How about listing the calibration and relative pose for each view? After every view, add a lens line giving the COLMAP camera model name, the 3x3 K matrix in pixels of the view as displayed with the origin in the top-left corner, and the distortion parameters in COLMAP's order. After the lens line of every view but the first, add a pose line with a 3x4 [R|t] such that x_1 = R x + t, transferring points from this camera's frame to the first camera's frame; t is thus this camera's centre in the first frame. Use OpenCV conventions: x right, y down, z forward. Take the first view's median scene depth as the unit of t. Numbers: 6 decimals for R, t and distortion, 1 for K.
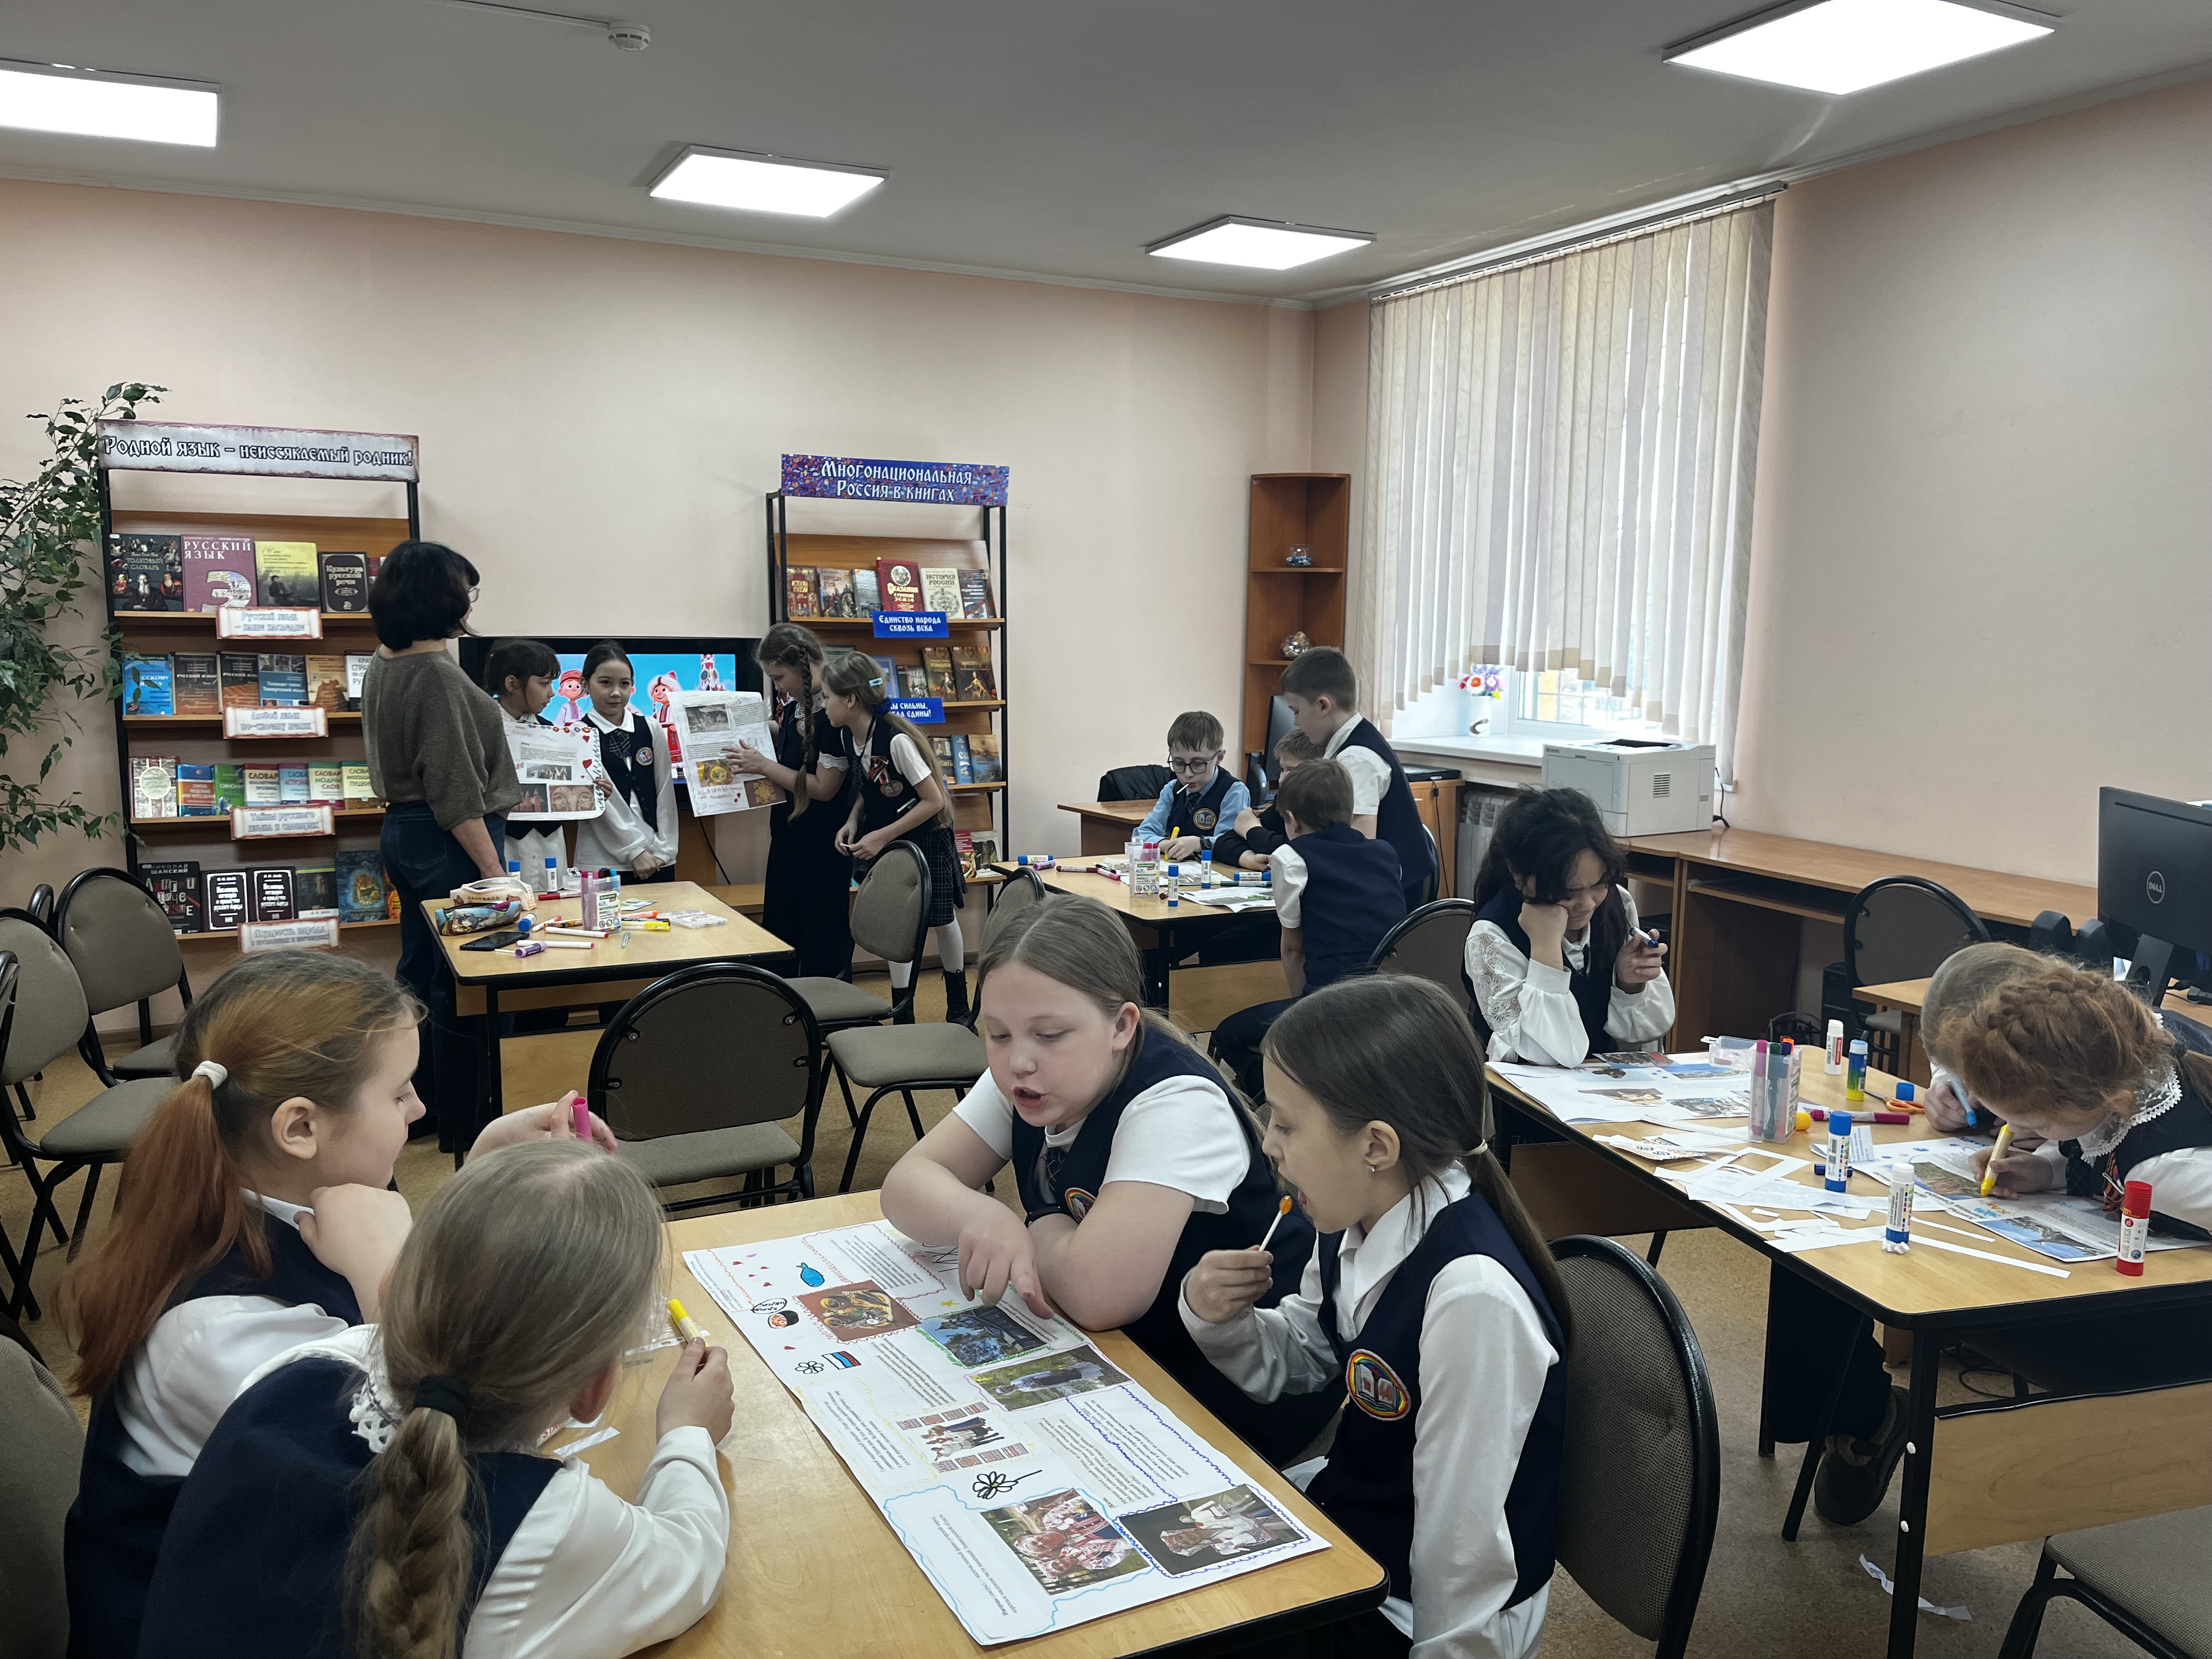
lens RADIAL K [[1690.9, 0, 1112.8], [0, 1690.9, 856.8], [0, 0, 1]] dist [0.080867, -0.098290]
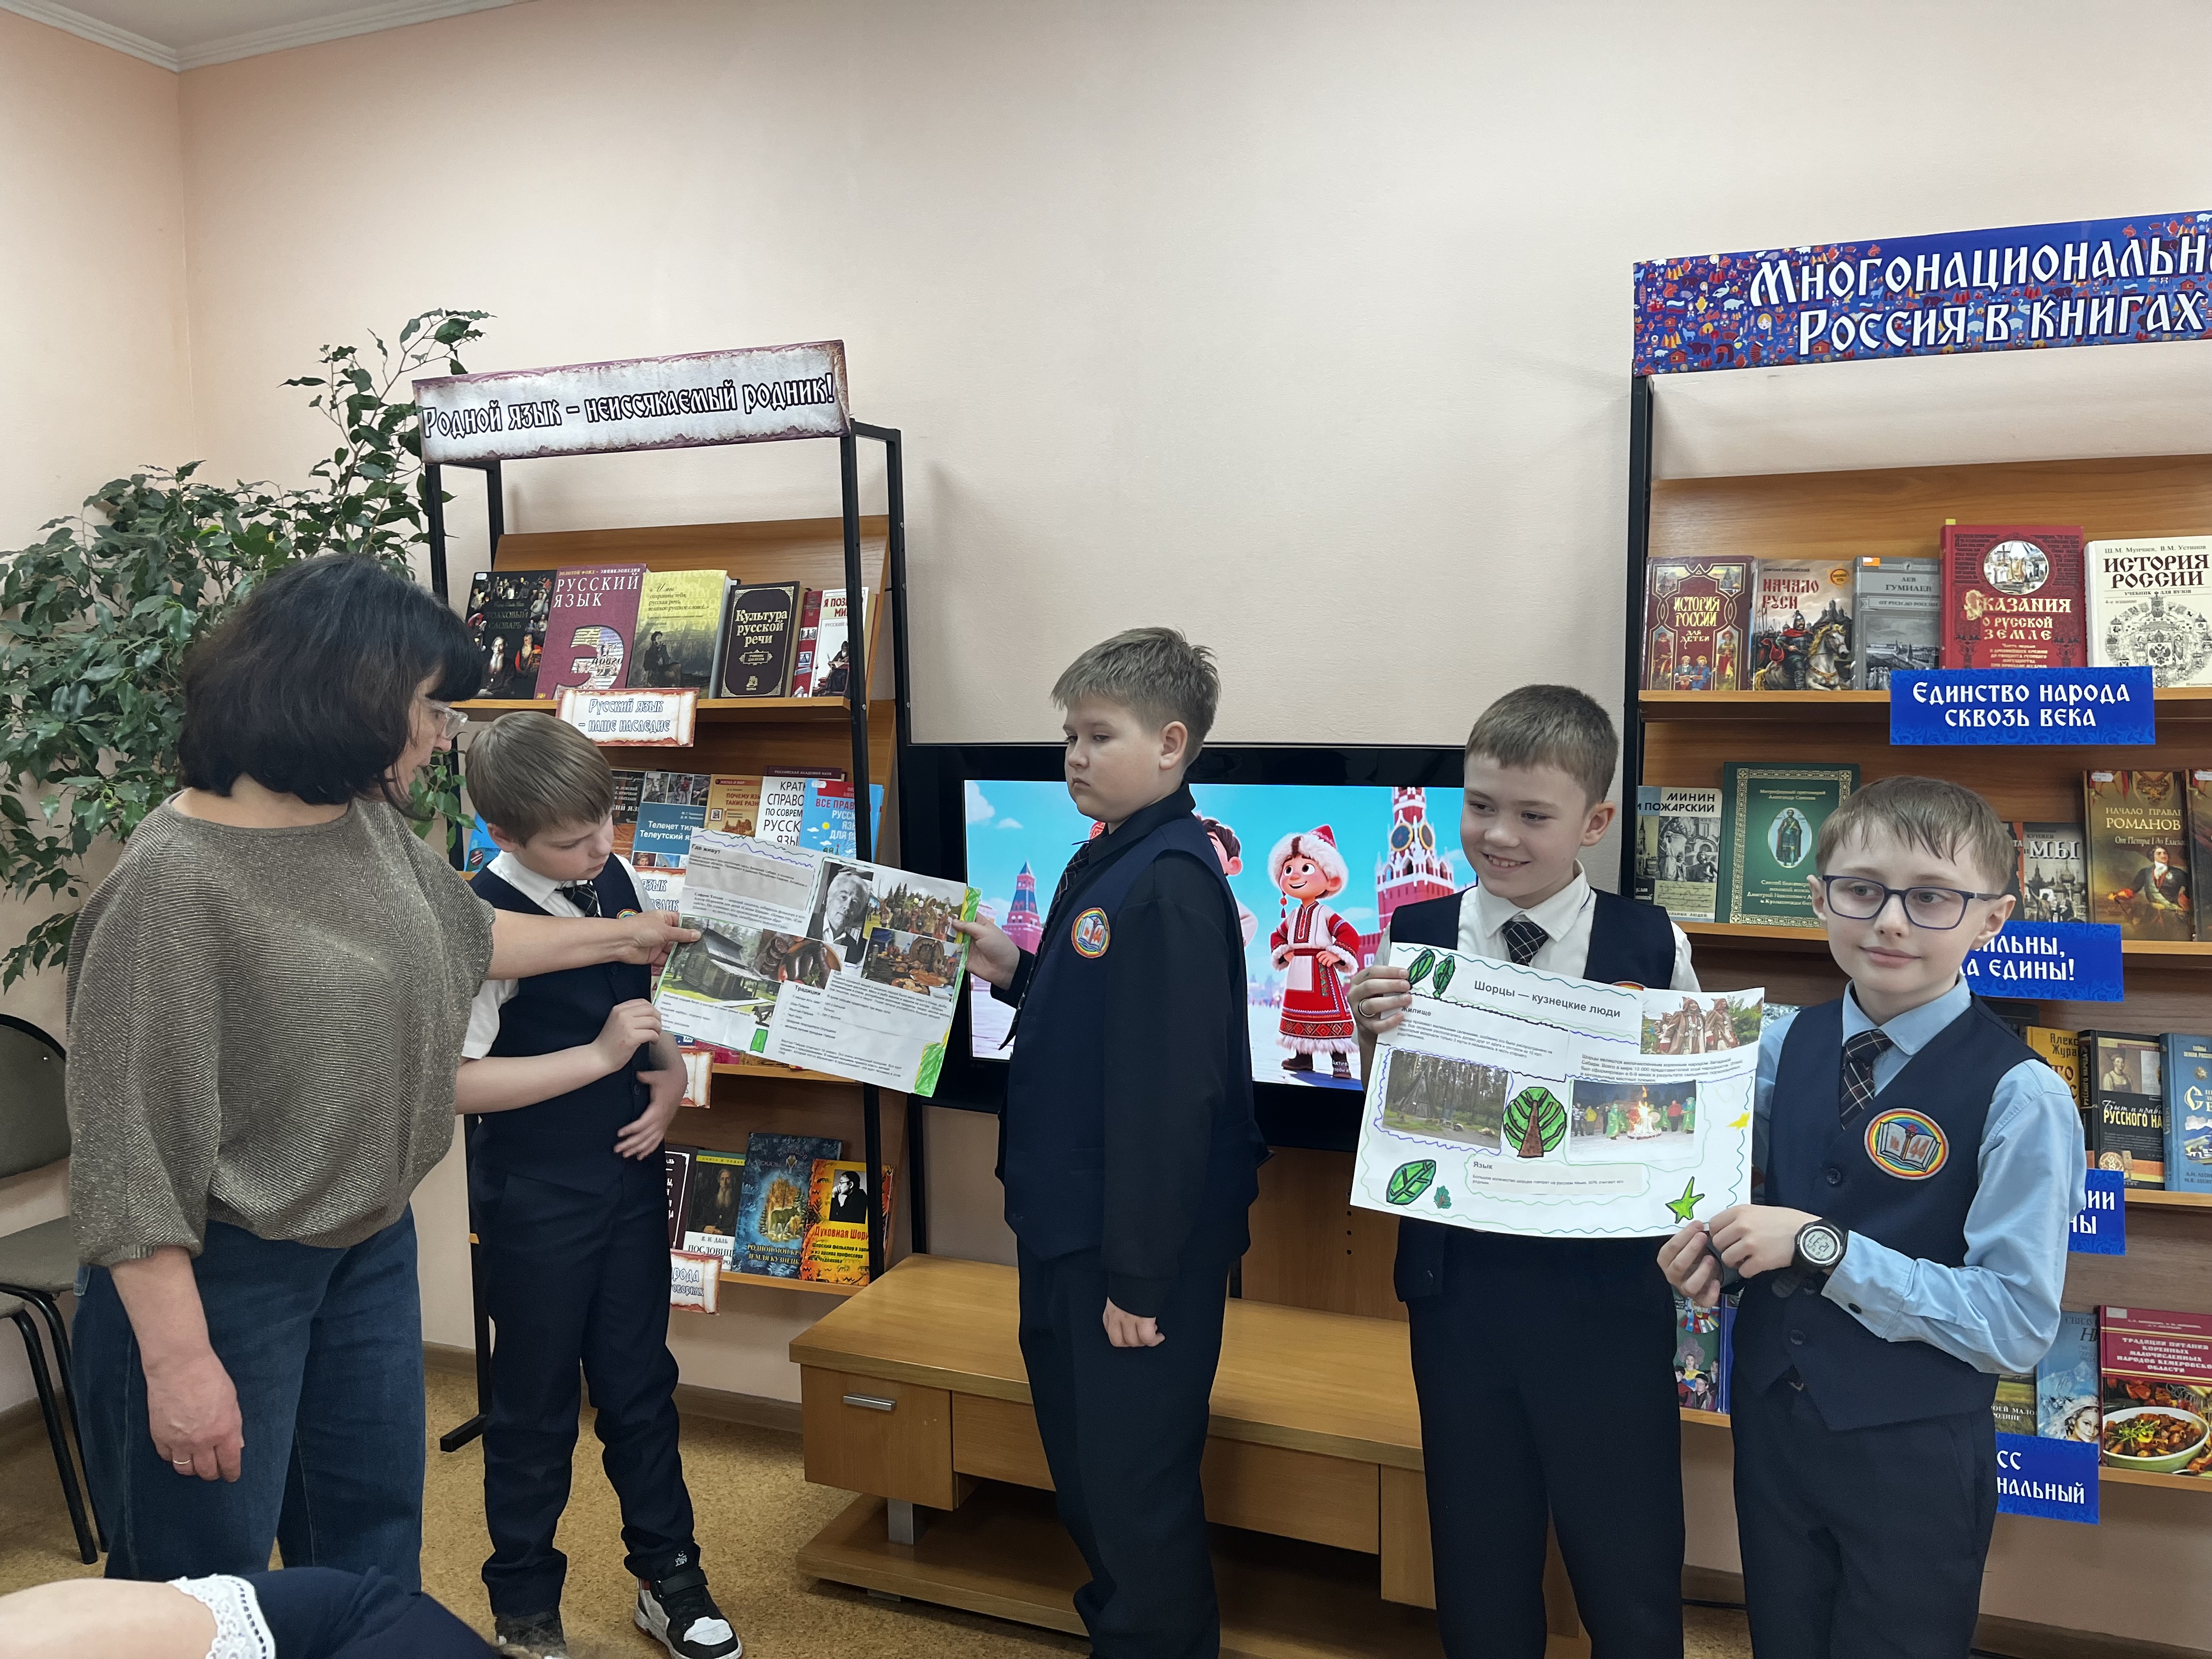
lens RADIAL K [[1681.3, 0, 1097.3], [0, 1681.3, 833.9], [0, 0, 1]] dist [0.072592, -0.101943]
pose [[0.661212, 0.055344, -0.748155, 0.016517], [-0.092449, 0.995685, -0.008050, -0.103099], [0.744481, 0.074489, 0.663475, 0.715923]]
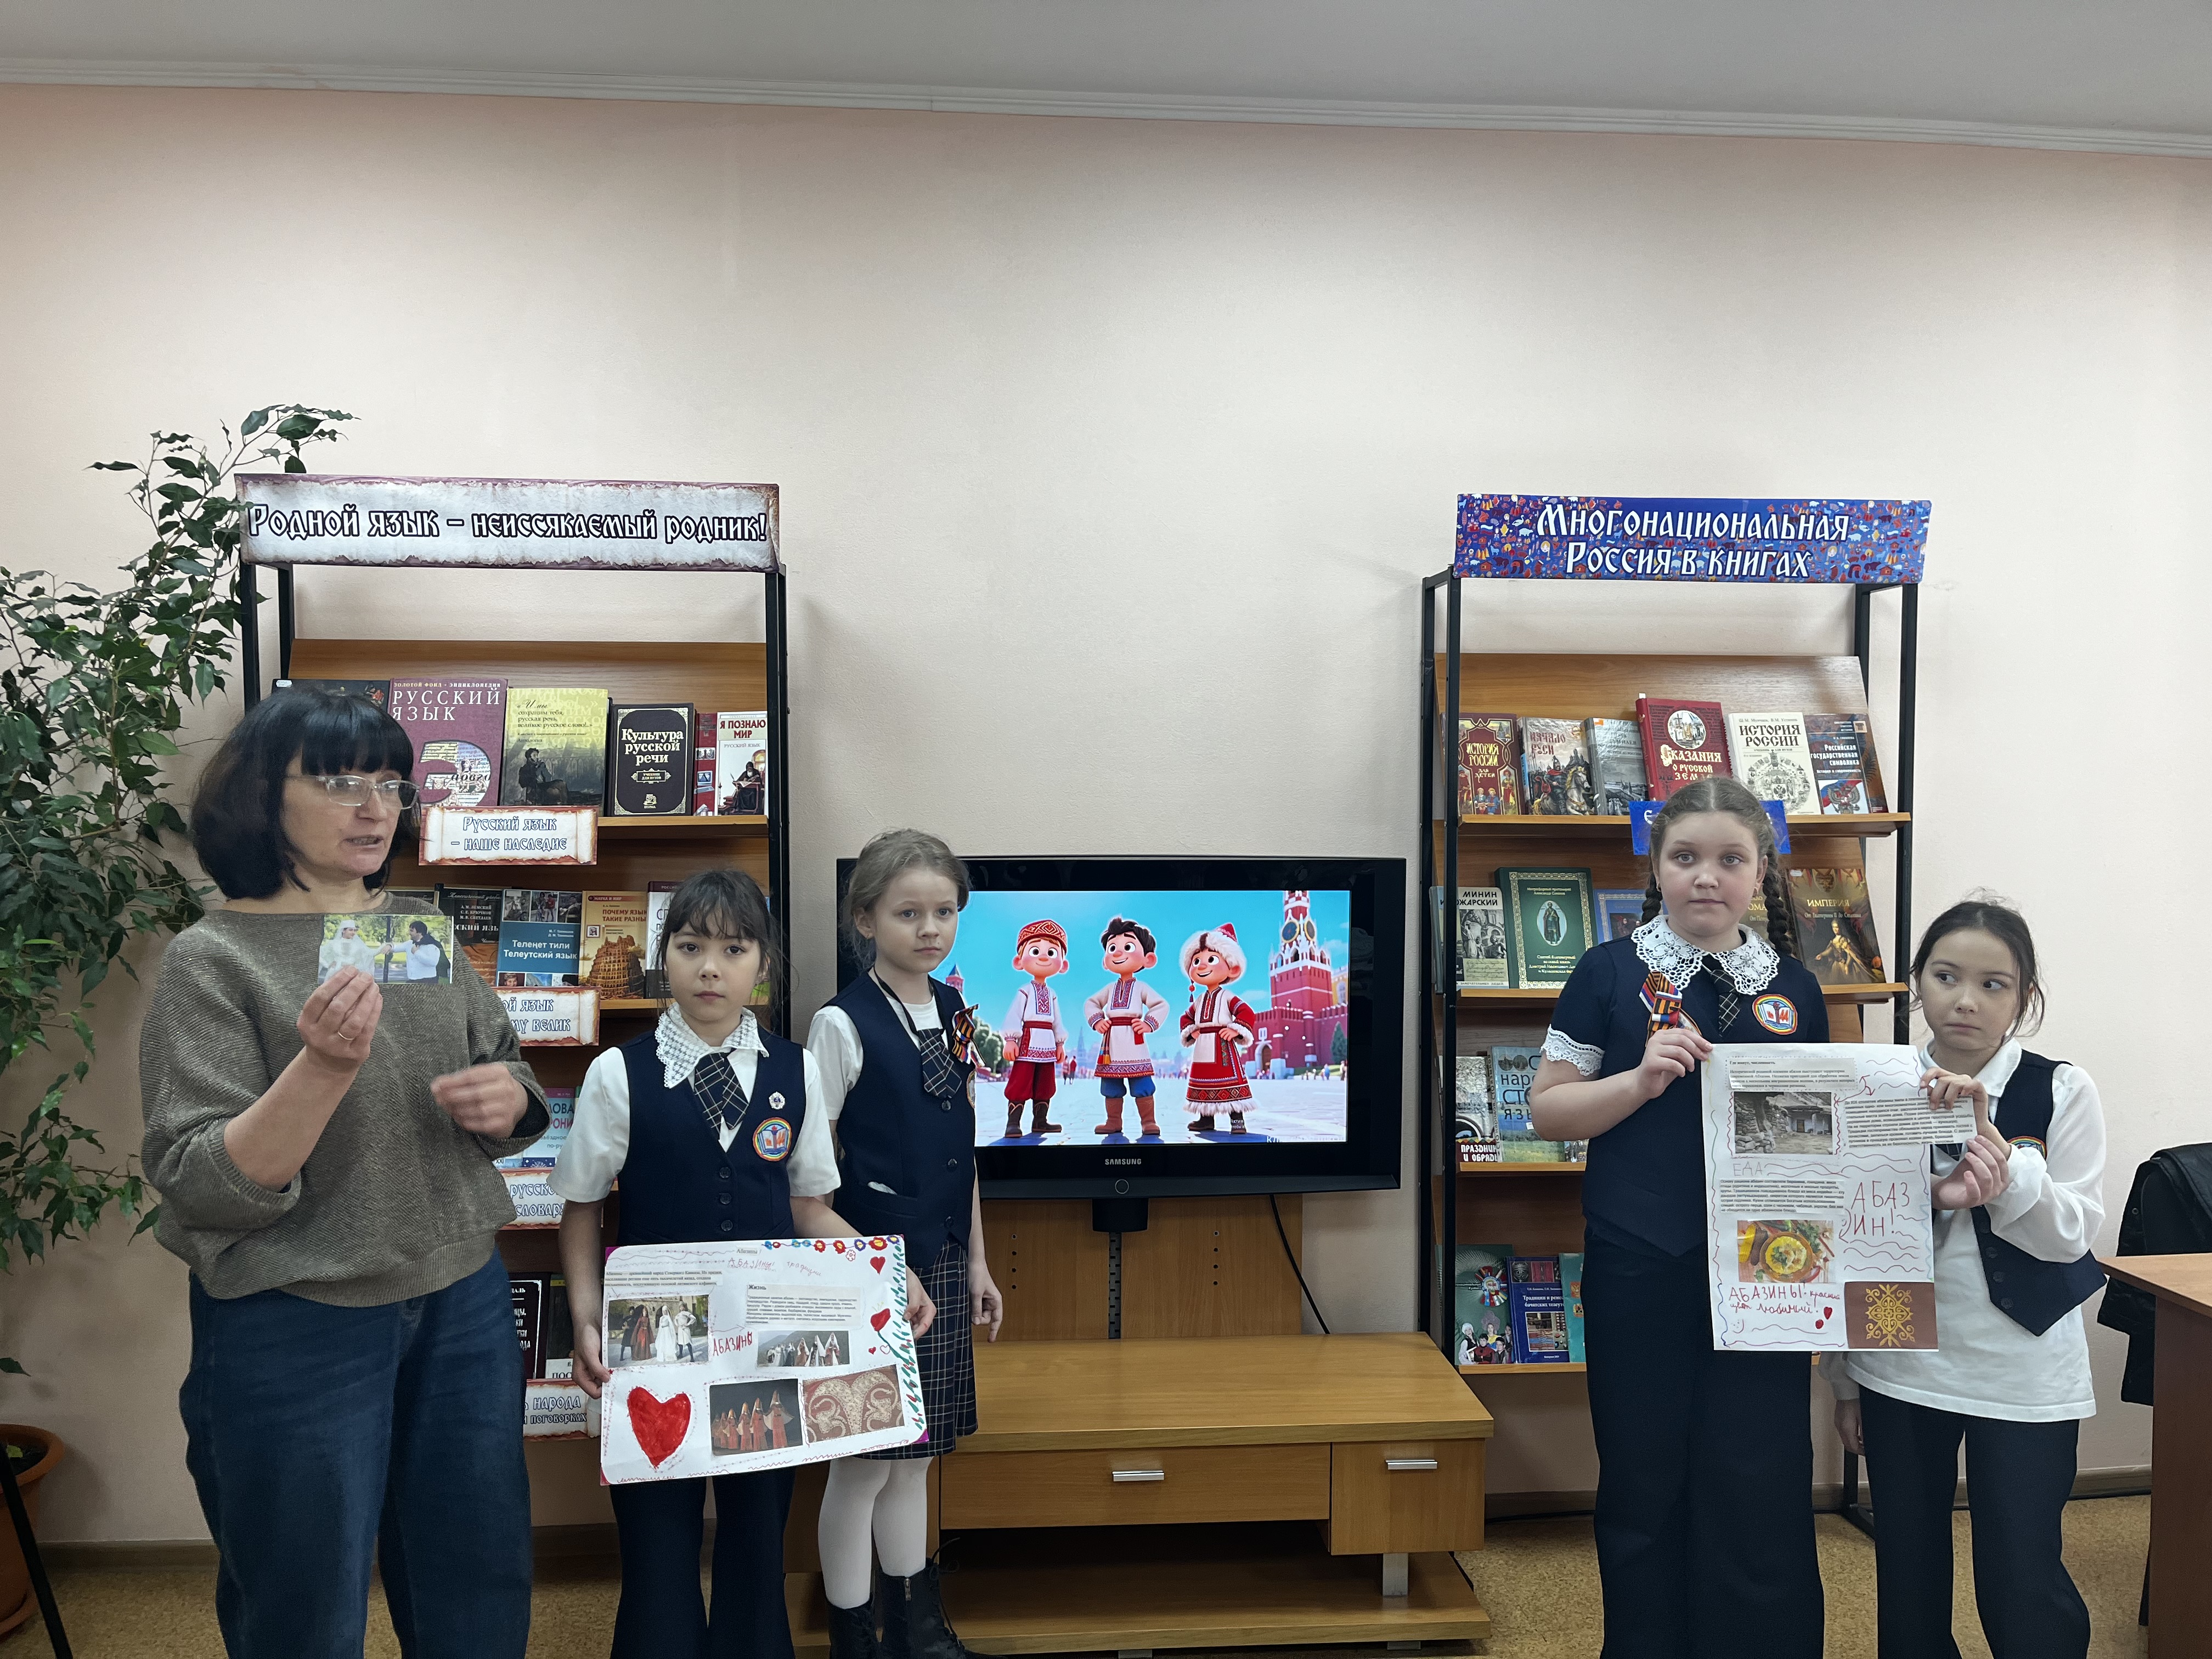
lens RADIAL K [[1689.4, 0, 1094.8], [0, 1689.4, 853.3], [0, 0, 1]] dist [0.067211, -0.099336]
pose [[0.928527, 0.013180, -0.371032, -0.113893], [-0.048632, 0.995077, -0.086356, -0.088403], [0.368067, 0.098228, 0.924596, 0.541829]]
